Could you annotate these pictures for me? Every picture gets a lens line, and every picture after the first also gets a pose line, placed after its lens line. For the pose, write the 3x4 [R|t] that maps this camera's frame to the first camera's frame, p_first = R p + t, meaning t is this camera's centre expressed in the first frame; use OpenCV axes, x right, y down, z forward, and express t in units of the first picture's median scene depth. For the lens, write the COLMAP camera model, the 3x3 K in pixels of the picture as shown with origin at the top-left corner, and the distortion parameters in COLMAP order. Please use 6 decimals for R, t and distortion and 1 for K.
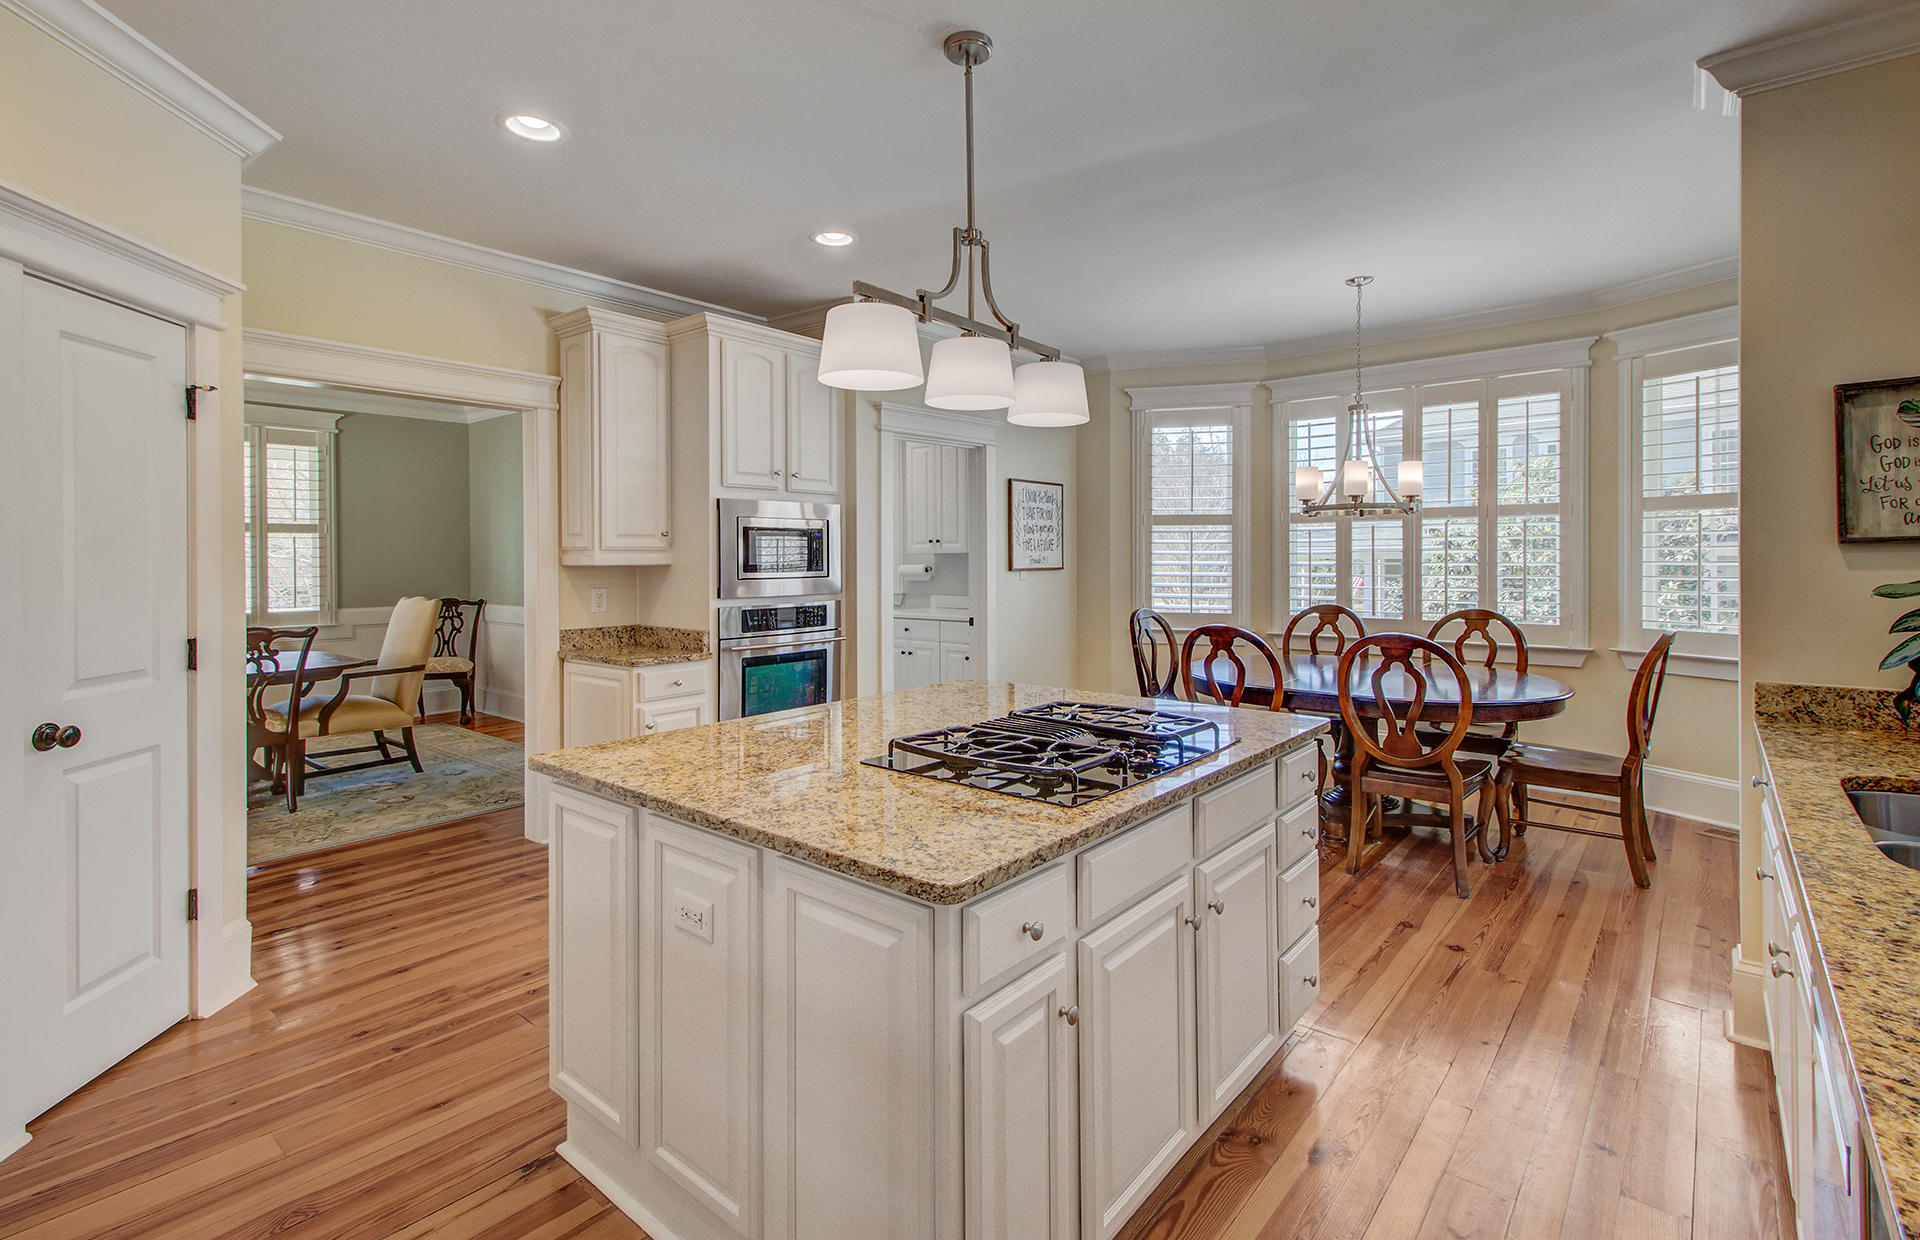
lens RADIAL K [[899.9, 0, 960.5], [0, 899.9, 581.7], [0, 0, 1]] dist [0.001547, -0.000586]
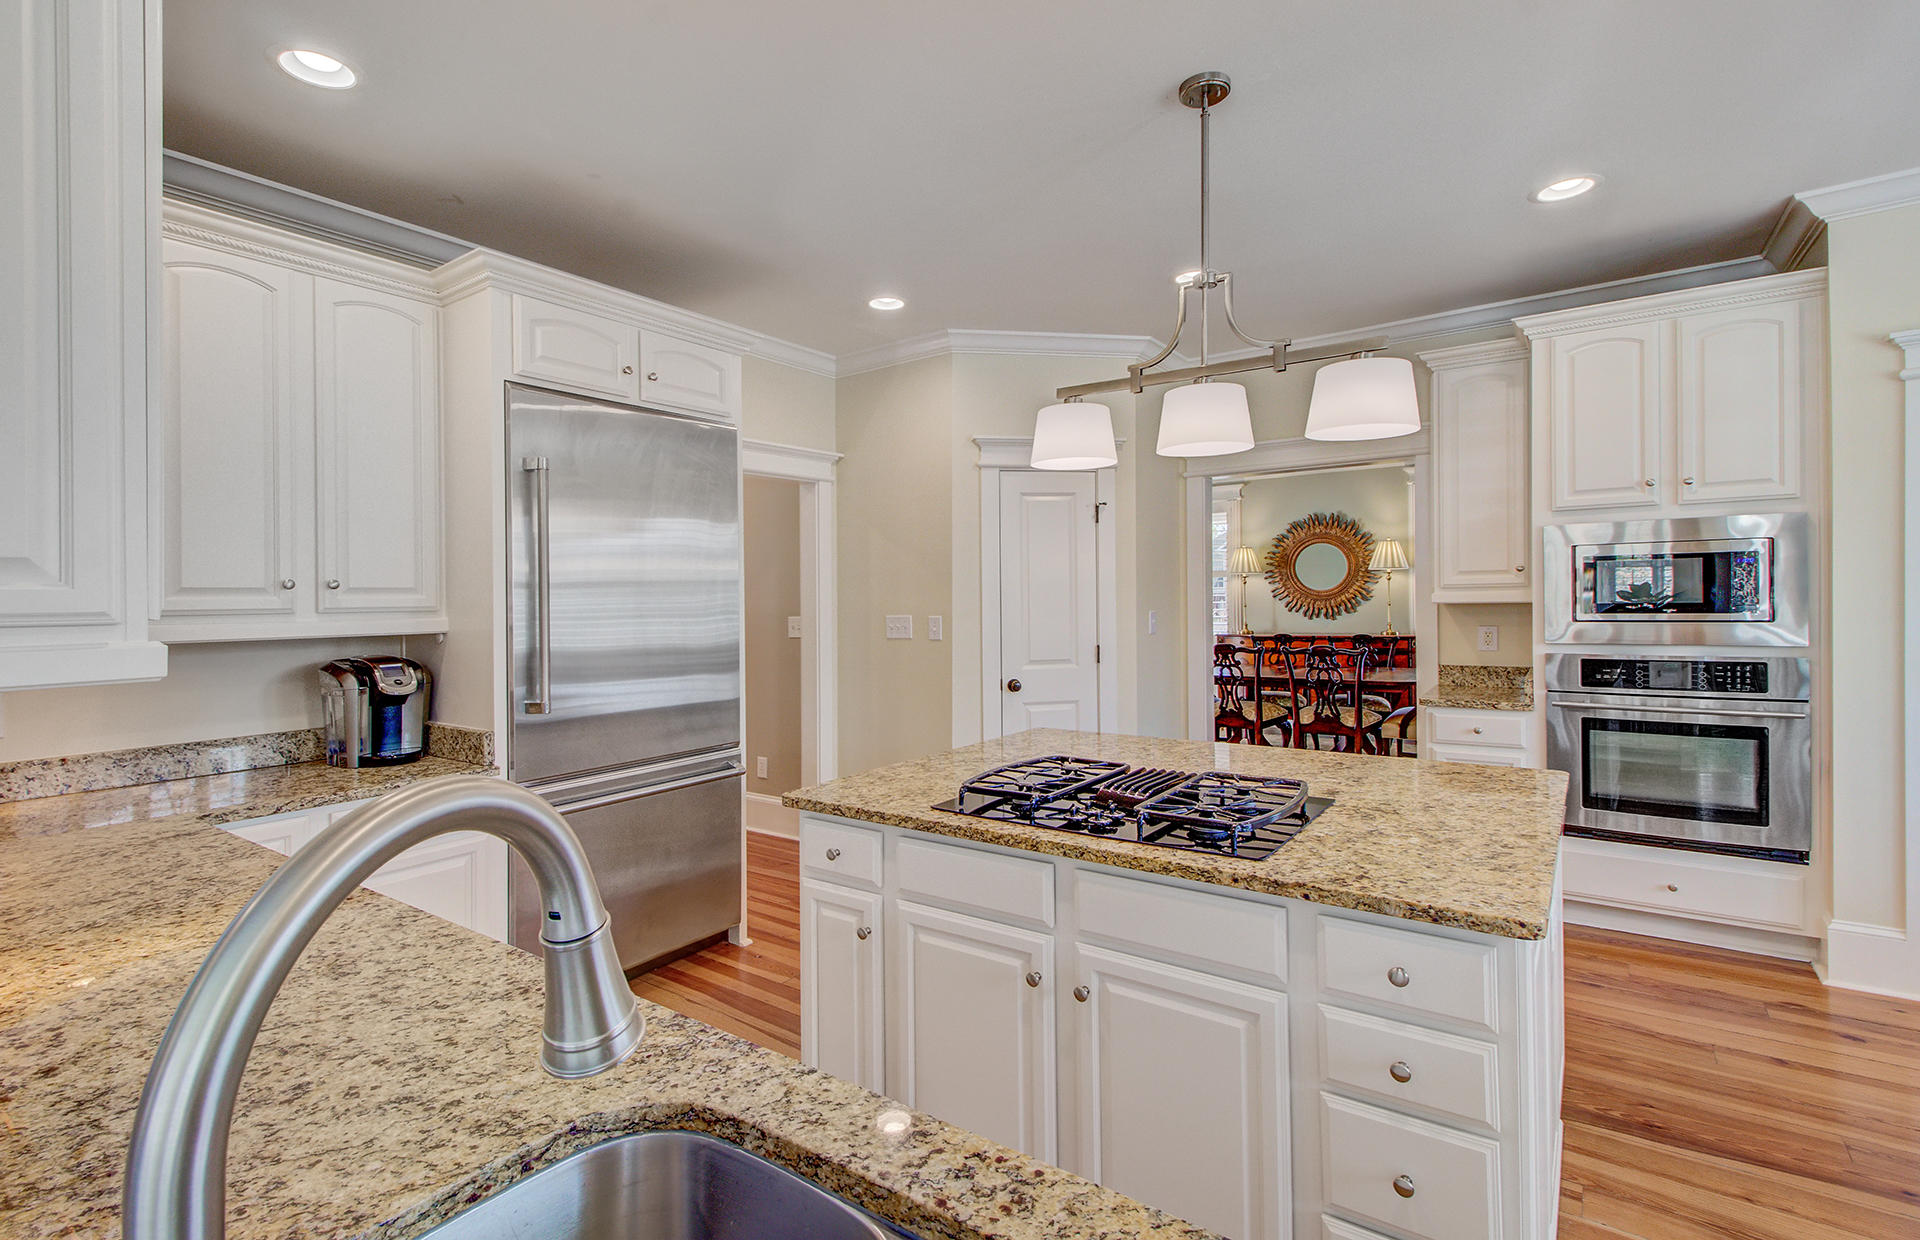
lens RADIAL K [[890.6, 0, 916.6], [0, 890.6, 592.1], [0, 0, 1]] dist [-0.001056, -0.000338]
pose [[0.059007, -0.002790, -0.998254, 0.515743], [-0.014887, 0.999882, -0.003675, -0.016033], [0.998147, 0.015078, 0.058959, 0.349637]]
